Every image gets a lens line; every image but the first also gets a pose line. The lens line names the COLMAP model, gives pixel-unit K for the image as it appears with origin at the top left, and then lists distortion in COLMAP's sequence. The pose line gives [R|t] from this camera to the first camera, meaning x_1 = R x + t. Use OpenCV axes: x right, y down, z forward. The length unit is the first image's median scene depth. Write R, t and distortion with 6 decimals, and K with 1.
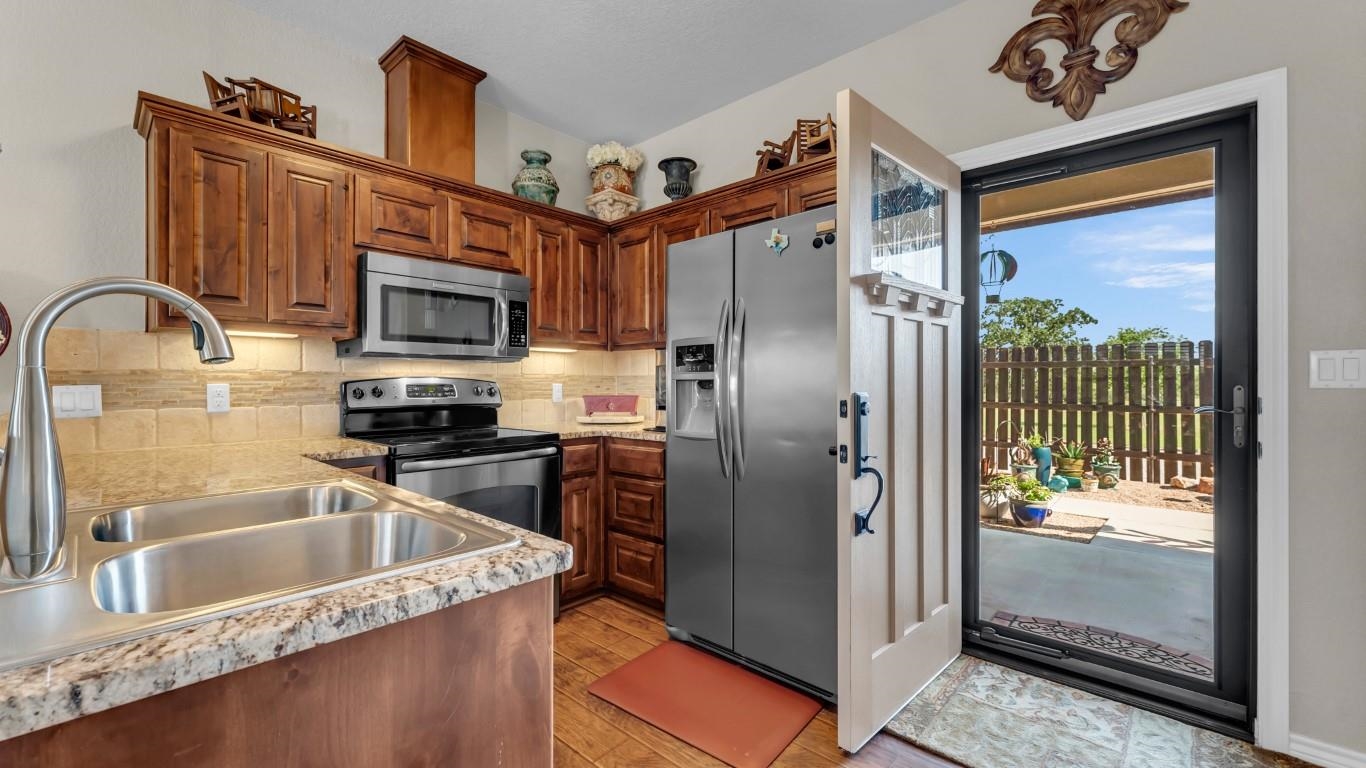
lens RADIAL K [[544.2, 0, 680.3], [0, 544.2, 384.7], [0, 0, 1]] dist [-0.001115, 0.000030]
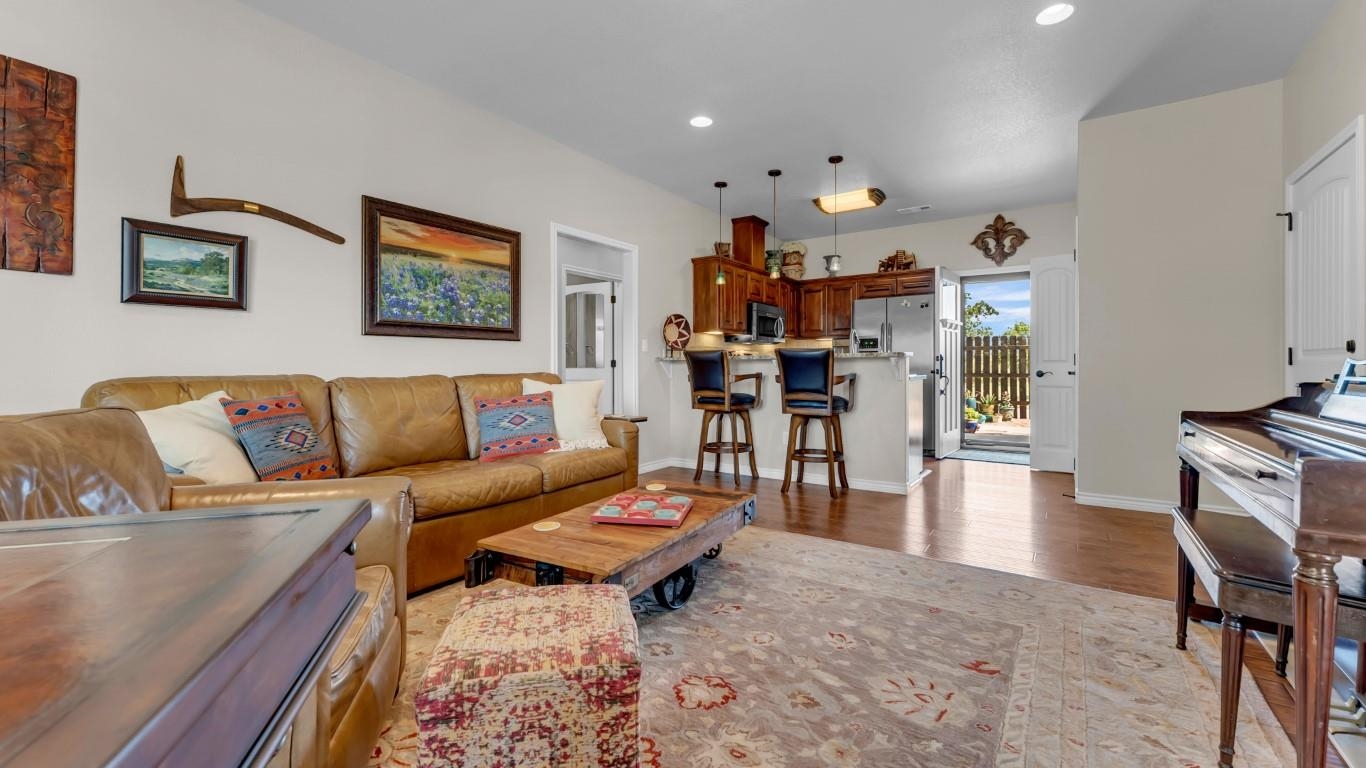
lens RADIAL K [[544.2, 0, 685.5], [0, 544.2, 372.4], [0, 0, 1]] dist [-0.001115, 0.000030]
pose [[0.991155, -0.003378, 0.132663, -0.916298], [0.002747, 0.999984, 0.004936, 0.058412], [-0.132678, -0.004528, 0.991149, -1.158775]]
